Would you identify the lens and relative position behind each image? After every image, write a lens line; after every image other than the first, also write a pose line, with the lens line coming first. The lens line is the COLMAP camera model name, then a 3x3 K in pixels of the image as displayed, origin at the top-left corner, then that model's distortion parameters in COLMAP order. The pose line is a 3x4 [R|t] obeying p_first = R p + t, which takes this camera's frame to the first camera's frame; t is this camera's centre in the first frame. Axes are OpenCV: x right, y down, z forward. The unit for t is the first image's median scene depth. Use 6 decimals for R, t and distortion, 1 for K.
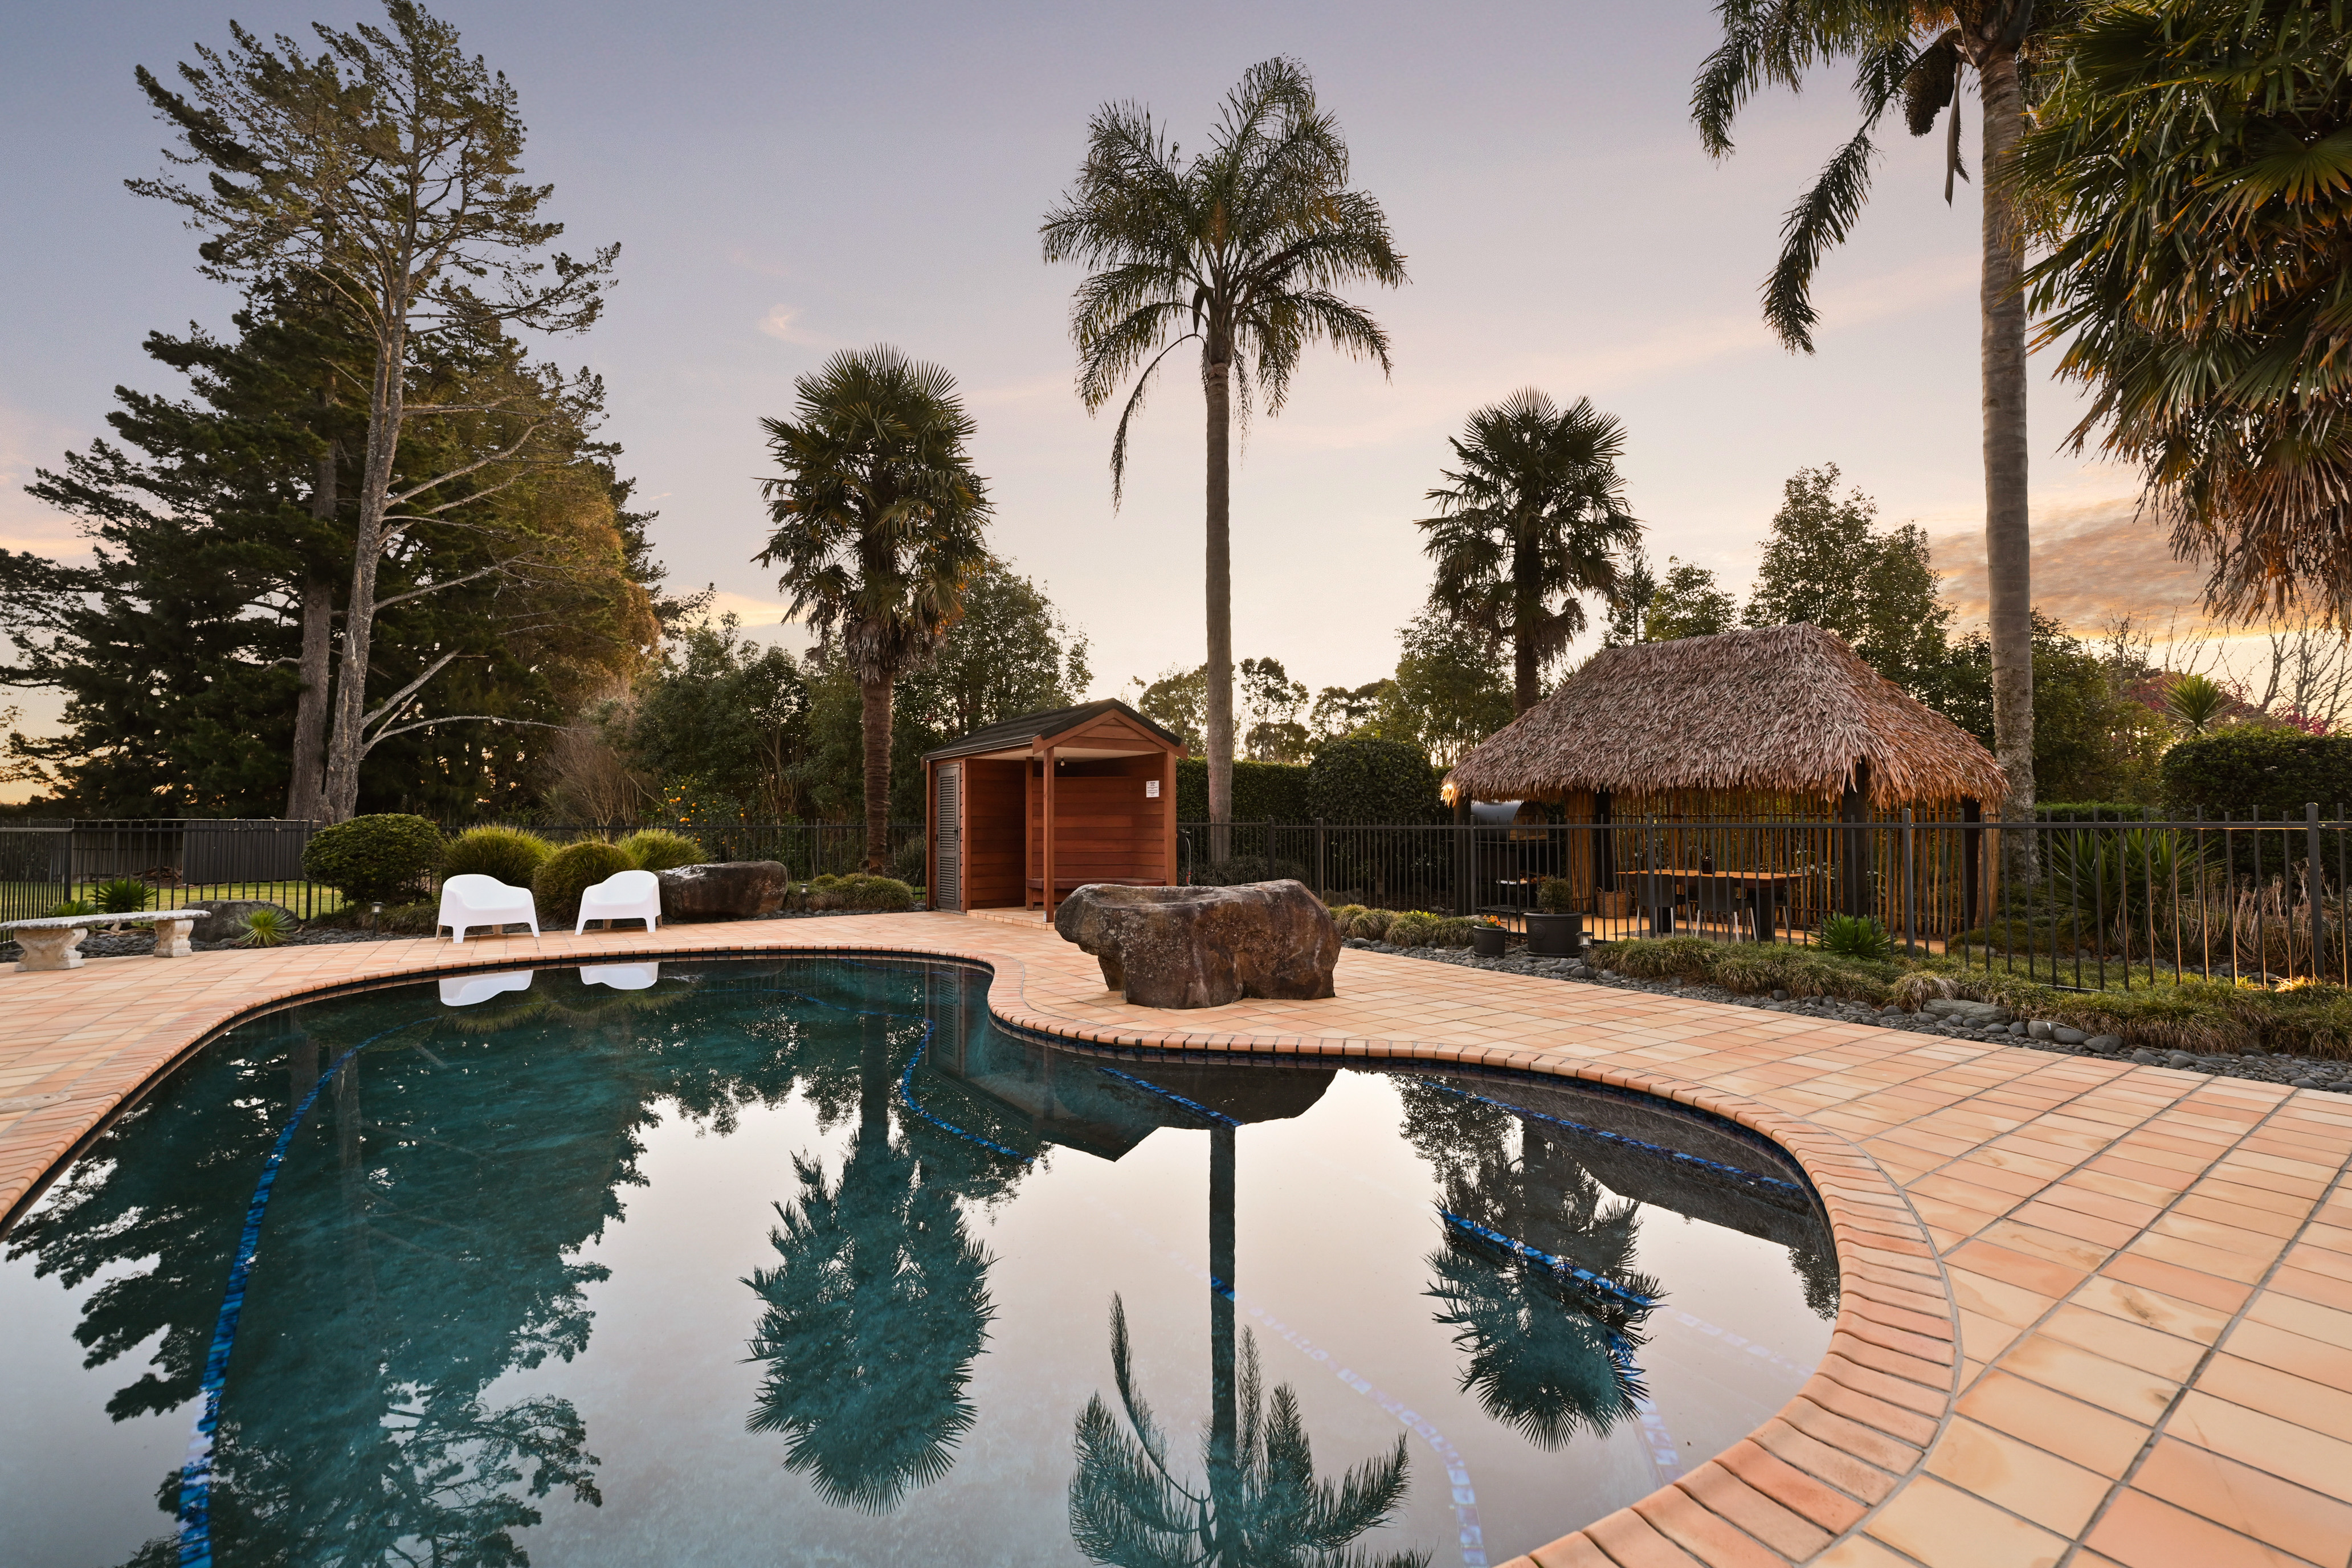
lens RADIAL K [[974.1, 0, 1176.8], [0, 974.1, 800.0], [0, 0, 1]] dist [0.001751, 0.000356]
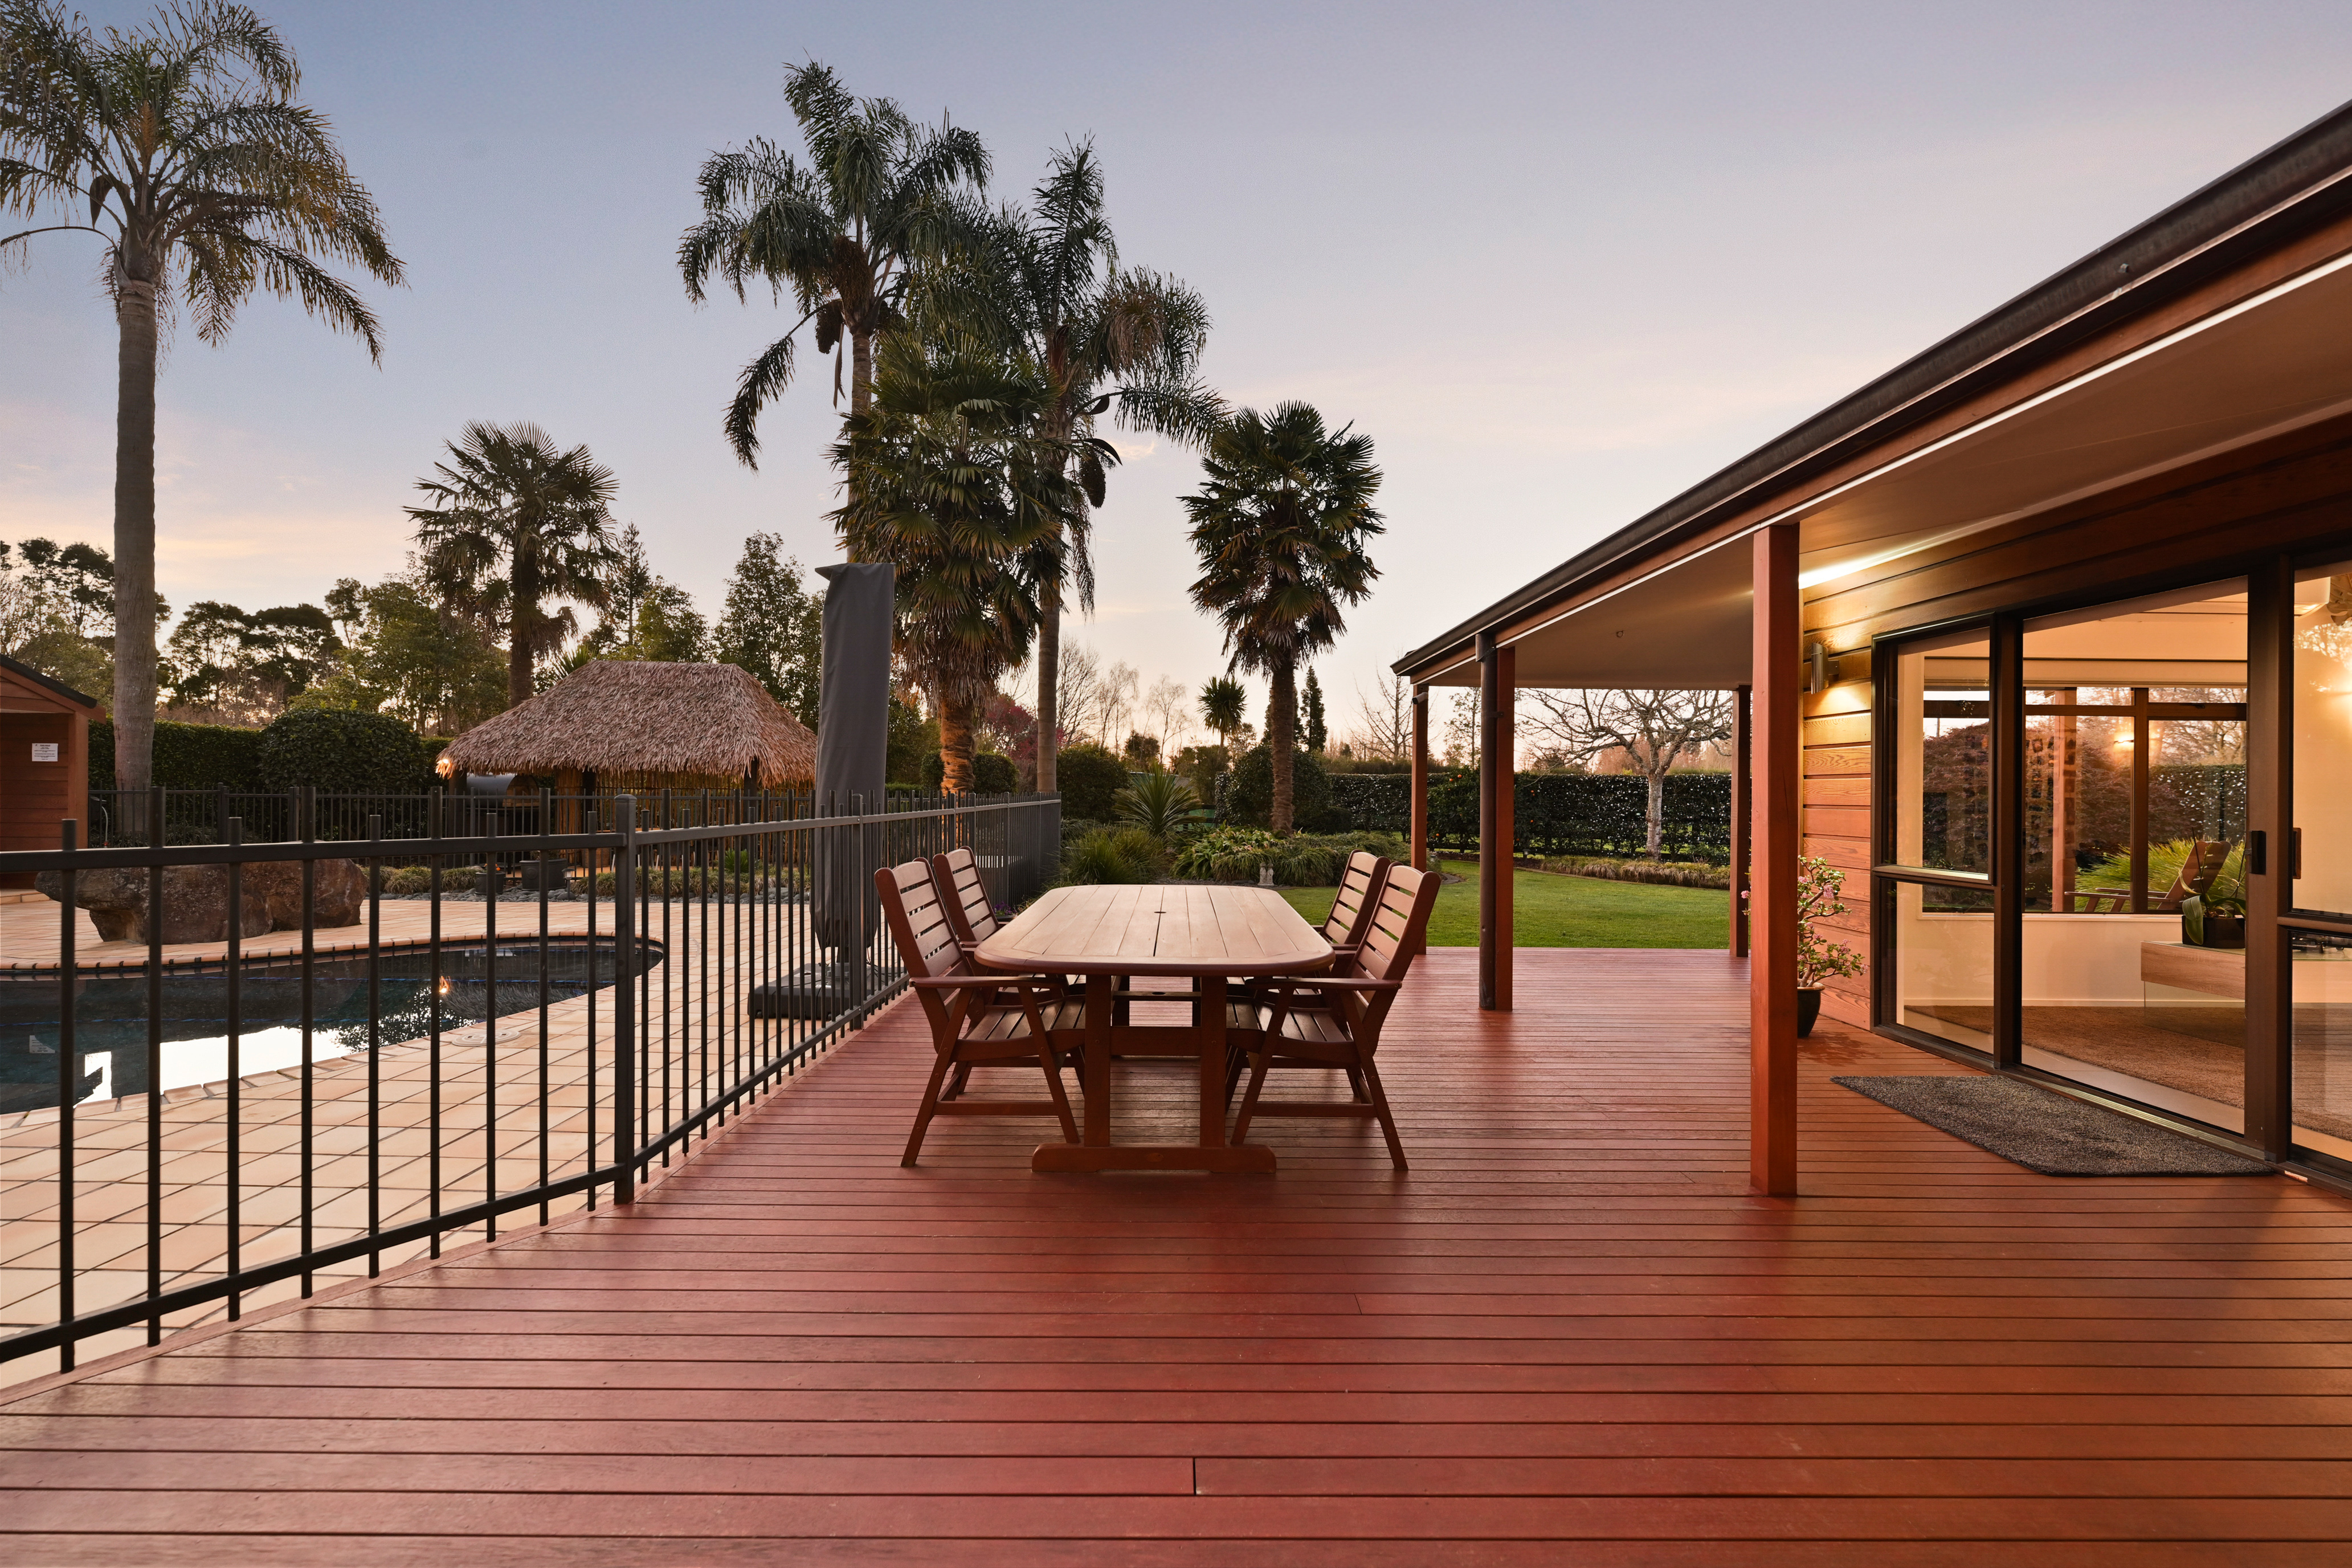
lens RADIAL K [[922.7, 0, 1176.0], [0, 922.7, 784.0], [0, 0, 1]] dist [0.001174, 0.000066]
pose [[0.563528, 0.015818, 0.825946, -0.112921], [-0.031528, 0.999500, 0.002369, -0.013520], [-0.825495, -0.027376, 0.563745, -0.280011]]
